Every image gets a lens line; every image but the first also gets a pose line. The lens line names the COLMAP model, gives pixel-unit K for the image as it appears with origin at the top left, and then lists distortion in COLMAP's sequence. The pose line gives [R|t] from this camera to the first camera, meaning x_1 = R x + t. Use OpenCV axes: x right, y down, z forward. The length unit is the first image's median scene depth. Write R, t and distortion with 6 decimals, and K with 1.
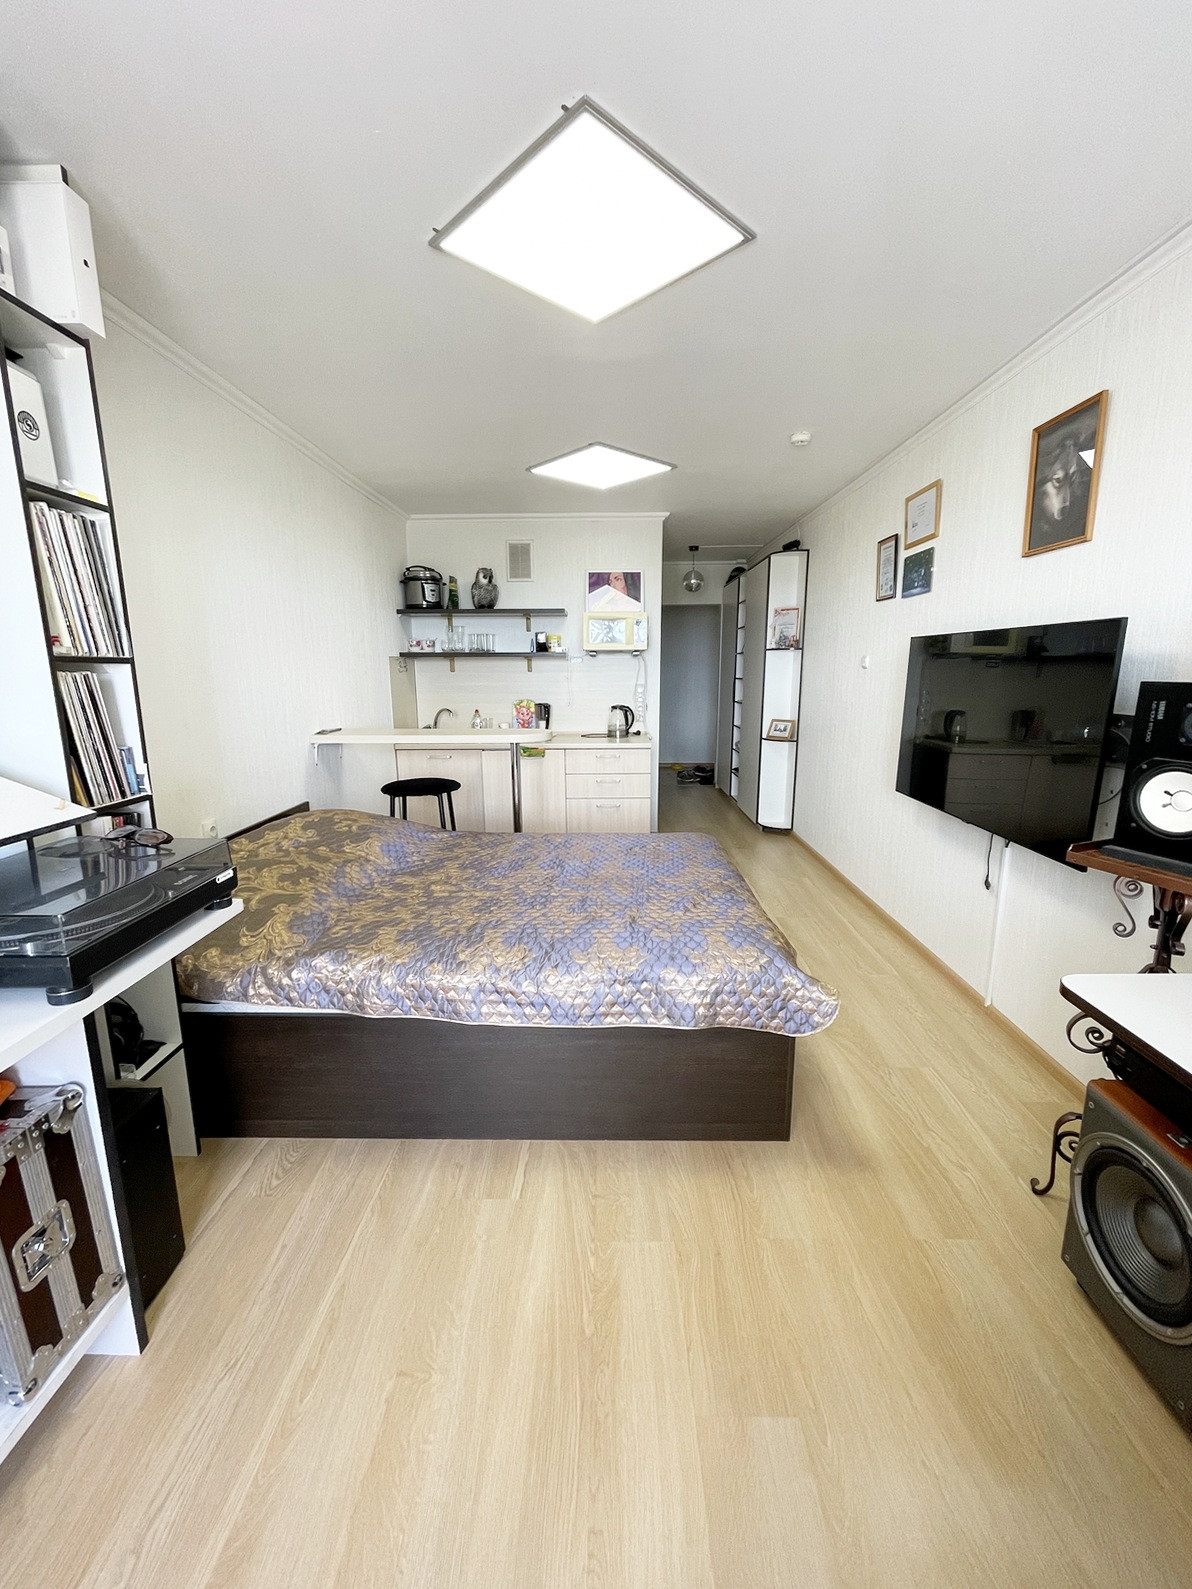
lens RADIAL K [[648.3, 0, 596.0], [0, 648.3, 794.5], [0, 0, 1]] dist [-0.000999, 0.000037]
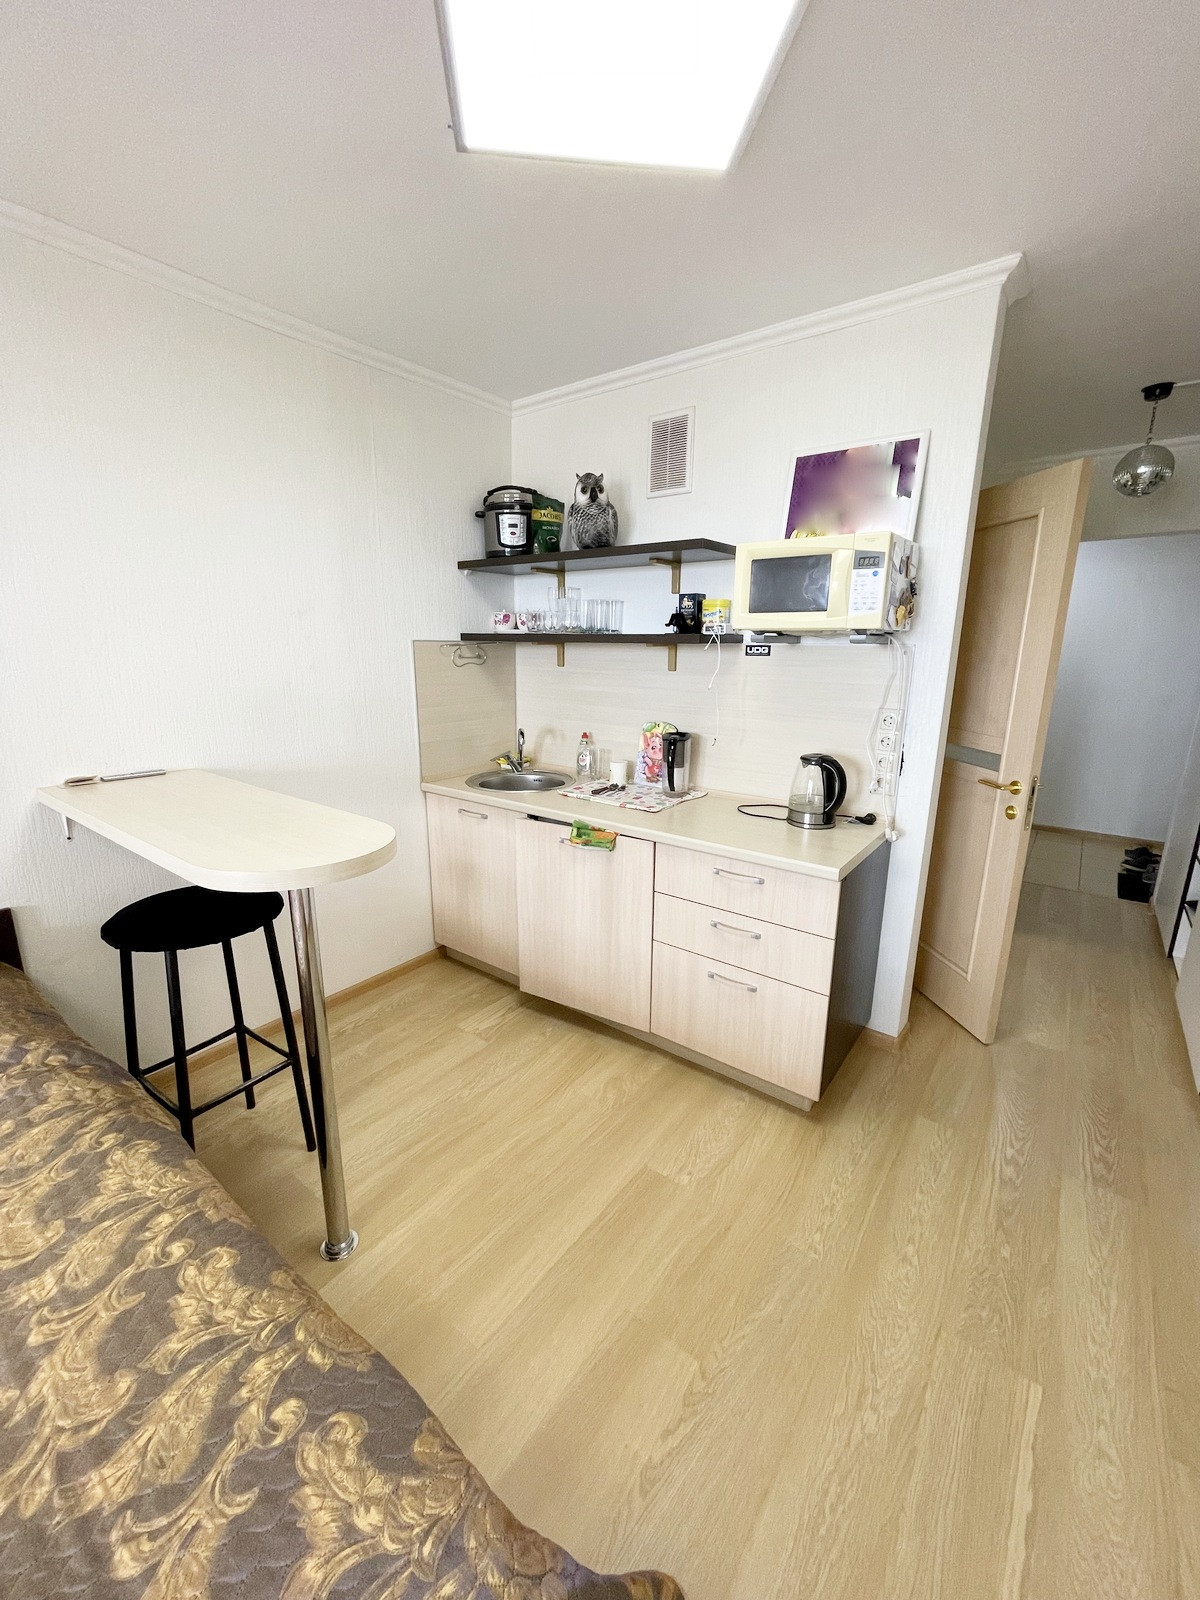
lens RADIAL K [[652.8, 0, 600.0], [0, 652.8, 800.0], [0, 0, 1]] dist [-0.000999, 0.000037]
pose [[0.812625, 0.148735, -0.563488, 0.169463], [-0.125778, 0.988858, 0.079625, -0.123619], [0.569052, 0.006169, 0.822278, 0.546301]]
